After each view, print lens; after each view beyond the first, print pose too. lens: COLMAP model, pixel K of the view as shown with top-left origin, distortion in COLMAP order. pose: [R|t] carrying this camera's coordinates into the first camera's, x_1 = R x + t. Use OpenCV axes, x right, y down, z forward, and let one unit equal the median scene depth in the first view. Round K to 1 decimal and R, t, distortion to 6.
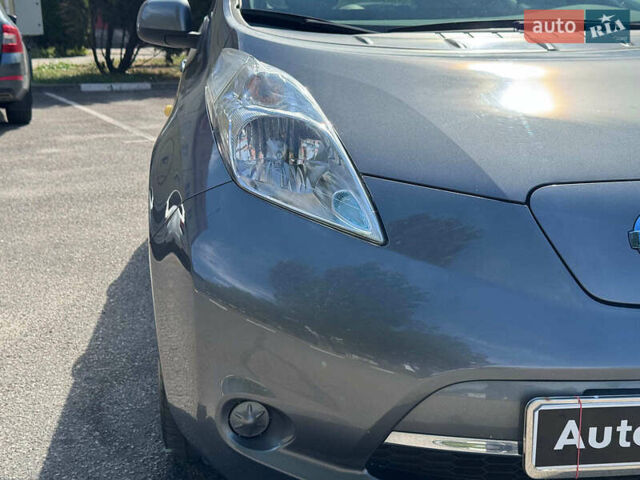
lens RADIAL K [[934.3, 0, 314.3], [0, 934.3, 237.1], [0, 0, 1]] dist [0.098379, 0.000000]
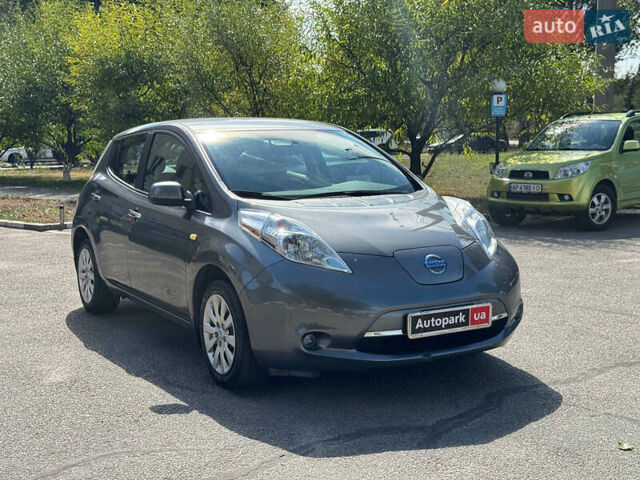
lens RADIAL K [[934.3, 0, 324.8], [0, 934.3, 237.9], [0, 0, 1]] dist [0.098379, 0.000000]
pose [[0.910371, -0.061096, 0.409258, -0.277880], [0.111351, 0.988728, -0.100092, 0.041680], [-0.398530, 0.136692, 0.906912, -0.386289]]
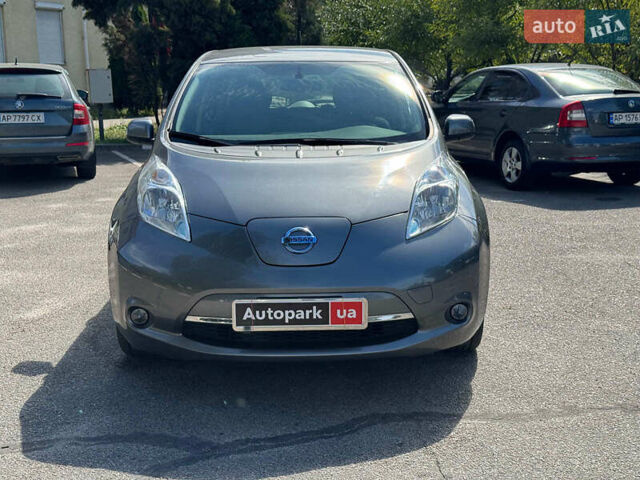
lens RADIAL K [[934.3, 0, 323.7], [0, 934.3, 242.6], [0, 0, 1]] dist [0.098379, 0.000000]
pose [[0.997301, 0.010484, -0.072671, 0.135675], [-0.013754, 0.998908, -0.044643, 0.025726], [0.072124, 0.045522, 0.996356, -0.320825]]
